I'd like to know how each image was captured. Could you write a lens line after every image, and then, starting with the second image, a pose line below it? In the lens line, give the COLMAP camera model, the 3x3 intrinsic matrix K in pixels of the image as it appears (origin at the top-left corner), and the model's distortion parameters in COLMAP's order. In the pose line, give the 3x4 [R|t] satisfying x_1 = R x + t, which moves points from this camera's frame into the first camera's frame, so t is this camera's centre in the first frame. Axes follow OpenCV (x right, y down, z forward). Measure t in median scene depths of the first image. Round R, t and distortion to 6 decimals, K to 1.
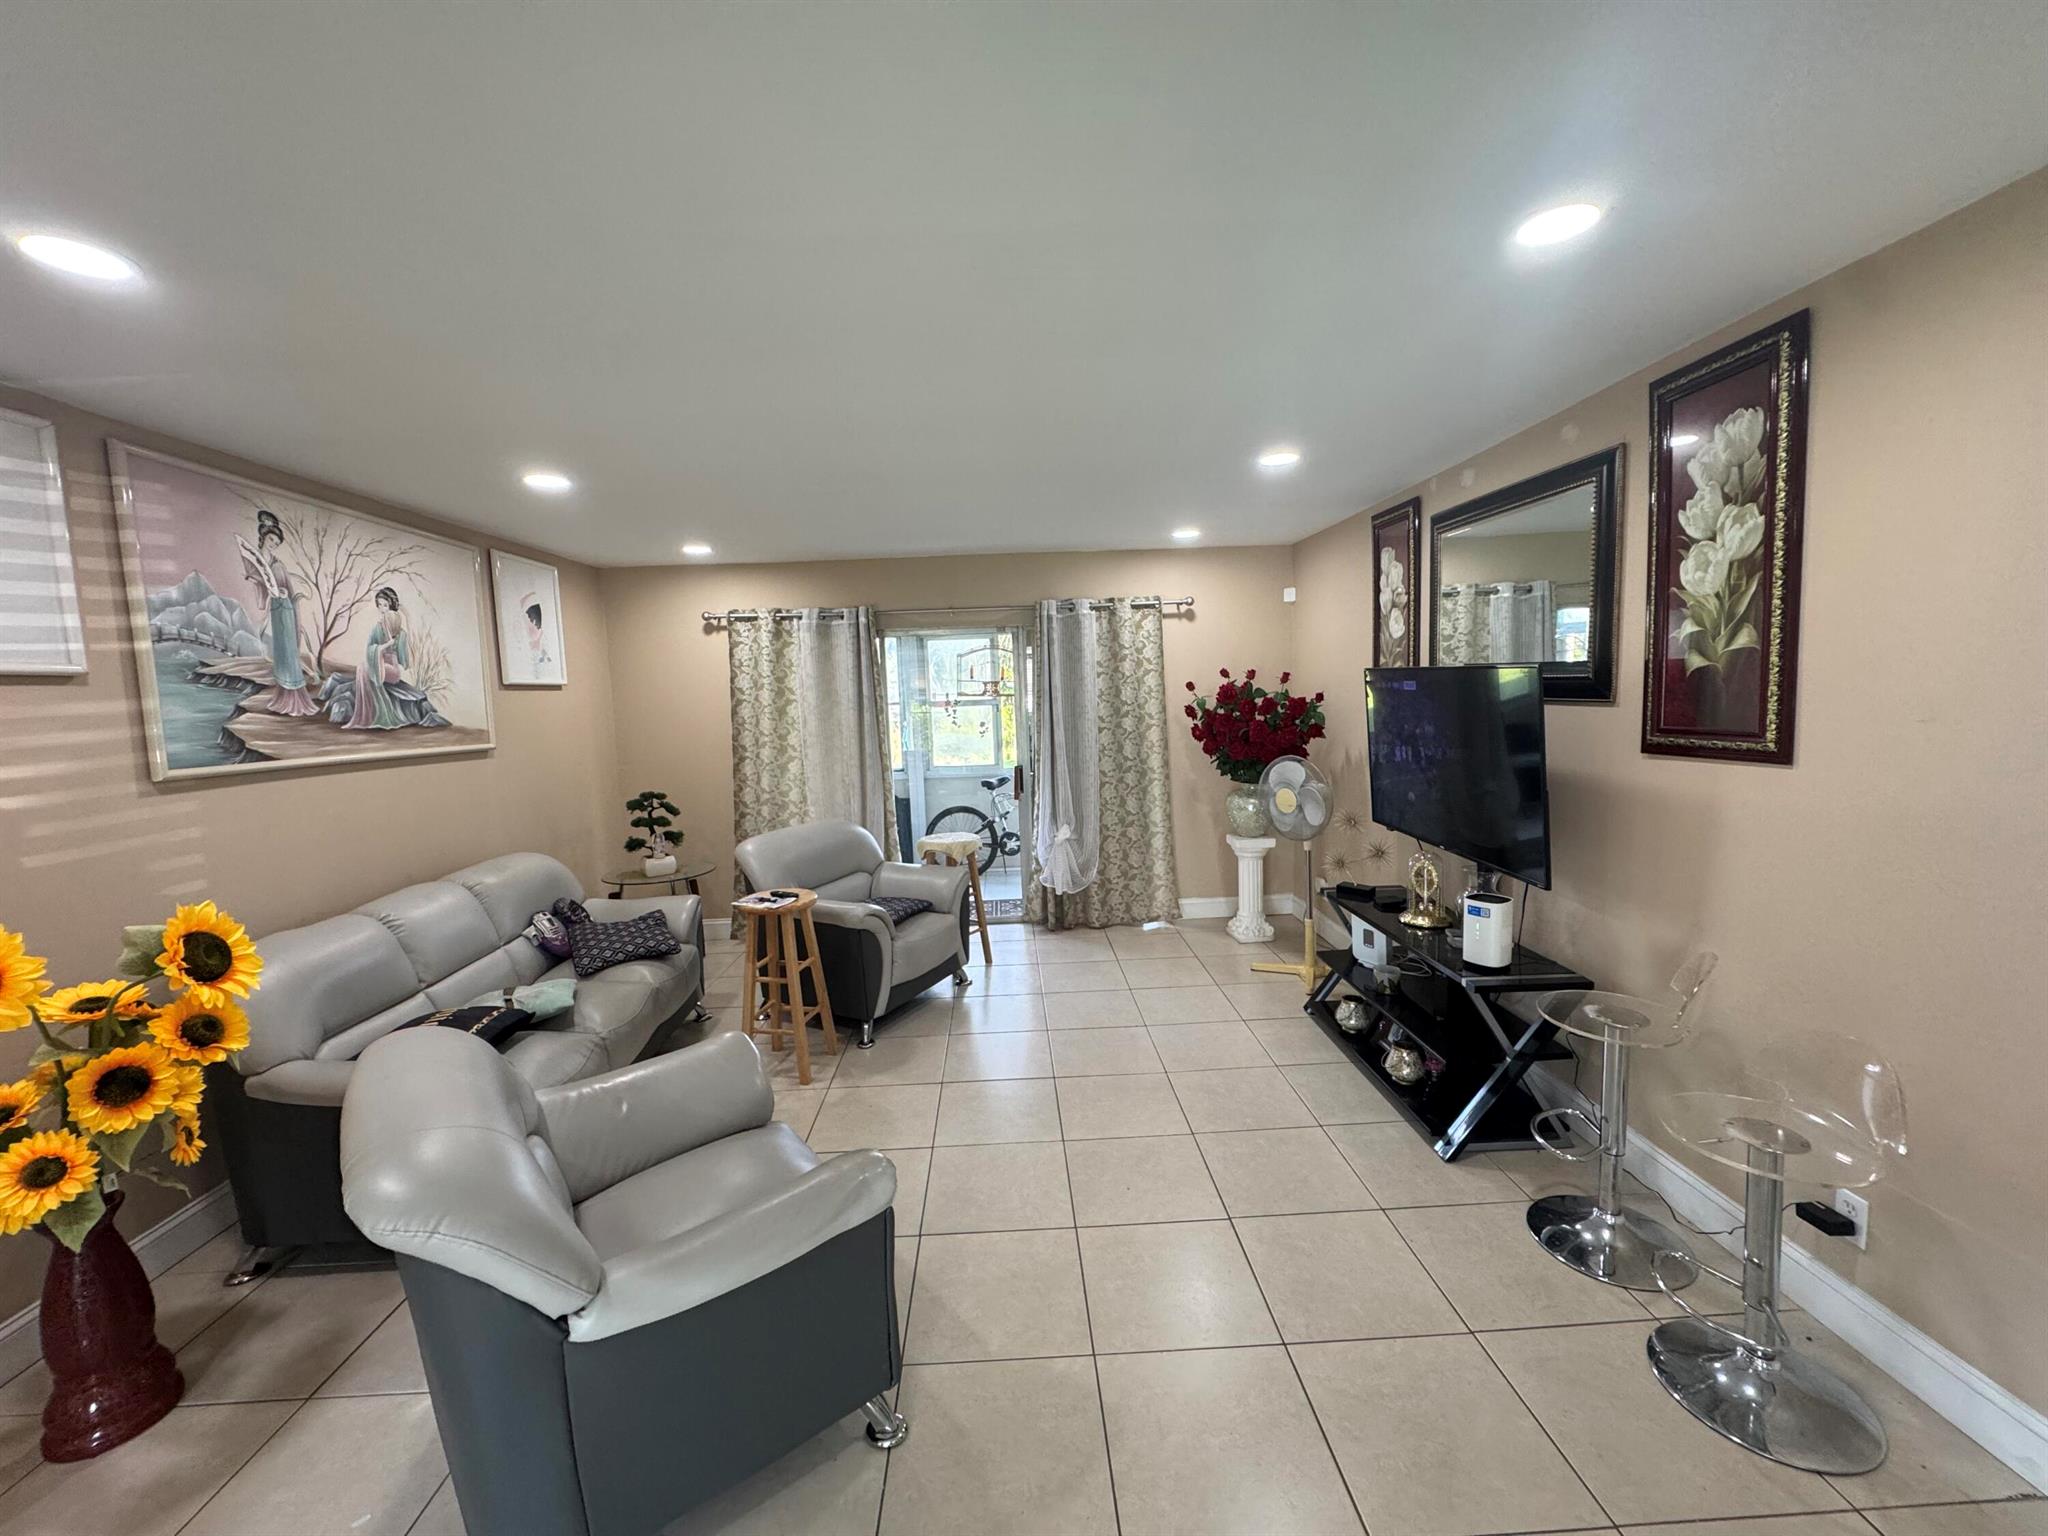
lens RADIAL K [[818.3, 0, 1028.4], [0, 818.3, 763.3], [0, 0, 1]] dist [0.000196, -0.000400]
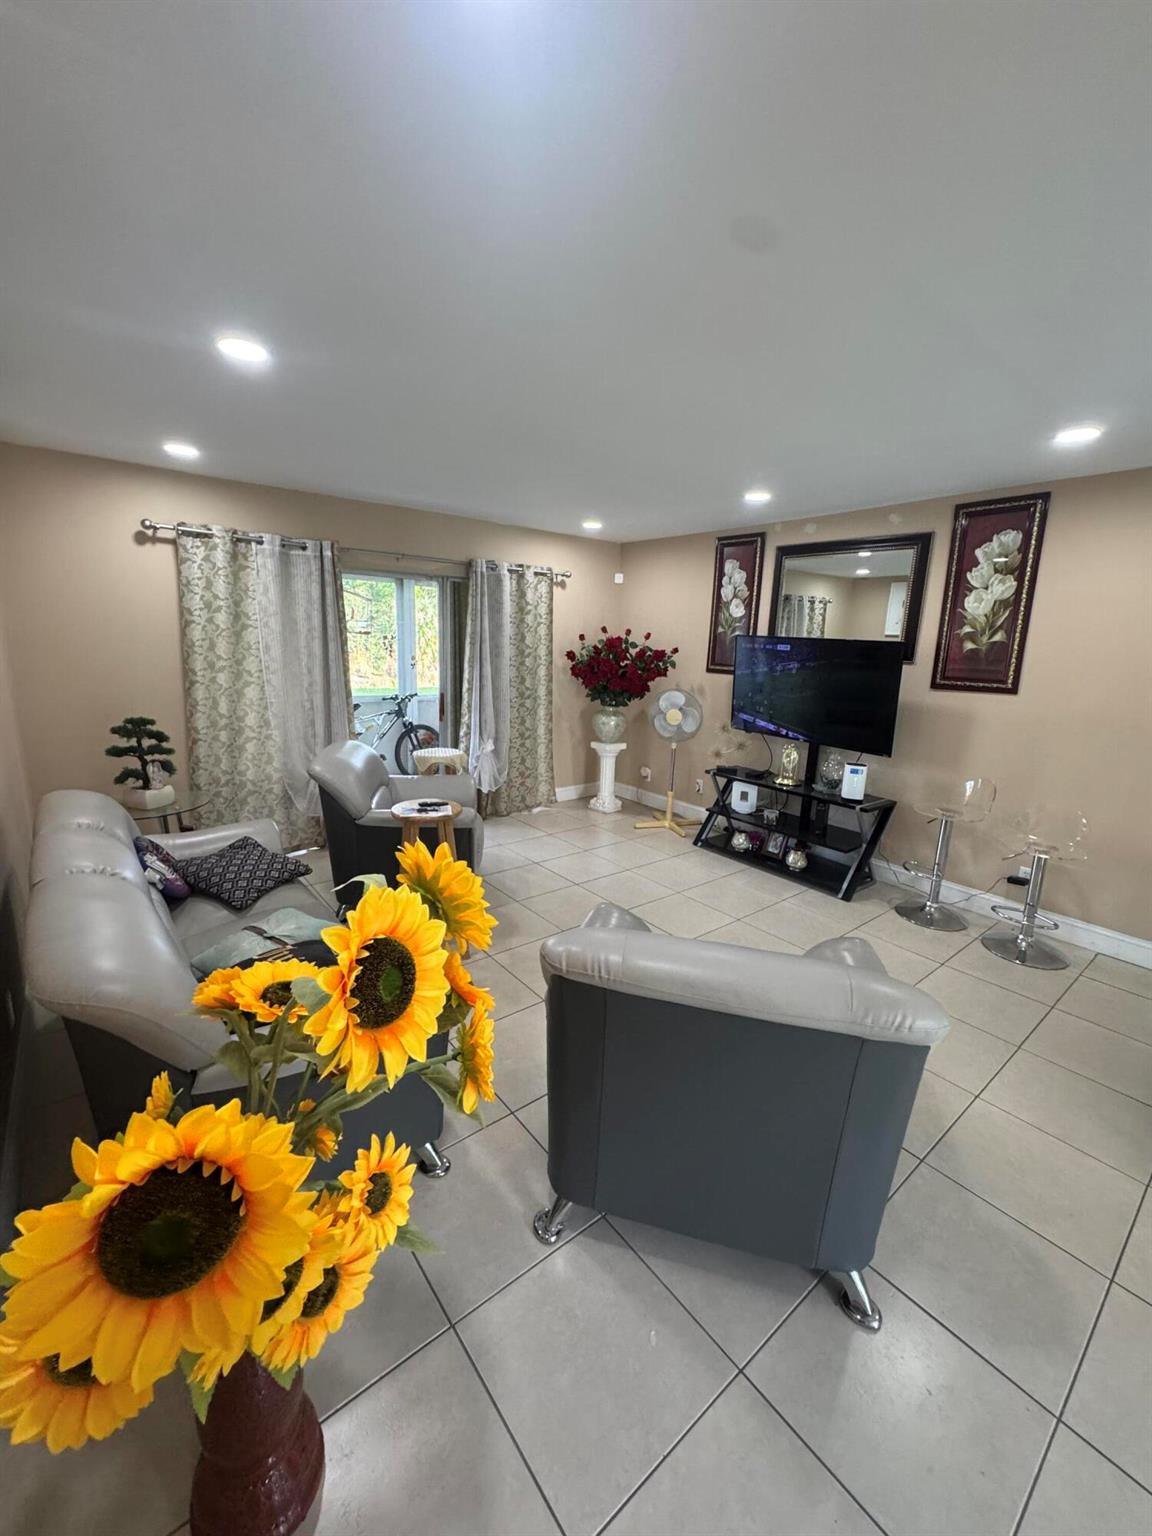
lens RADIAL K [[613.7, 0, 575.6], [0, 613.7, 764.9], [0, 0, 1]] dist [0.000196, -0.000400]
pose [[0.794714, -0.060446, 0.603966, -0.442913], [-0.007626, 0.993956, 0.109512, 0.008039], [-0.606936, -0.091637, 0.789450, 0.146407]]
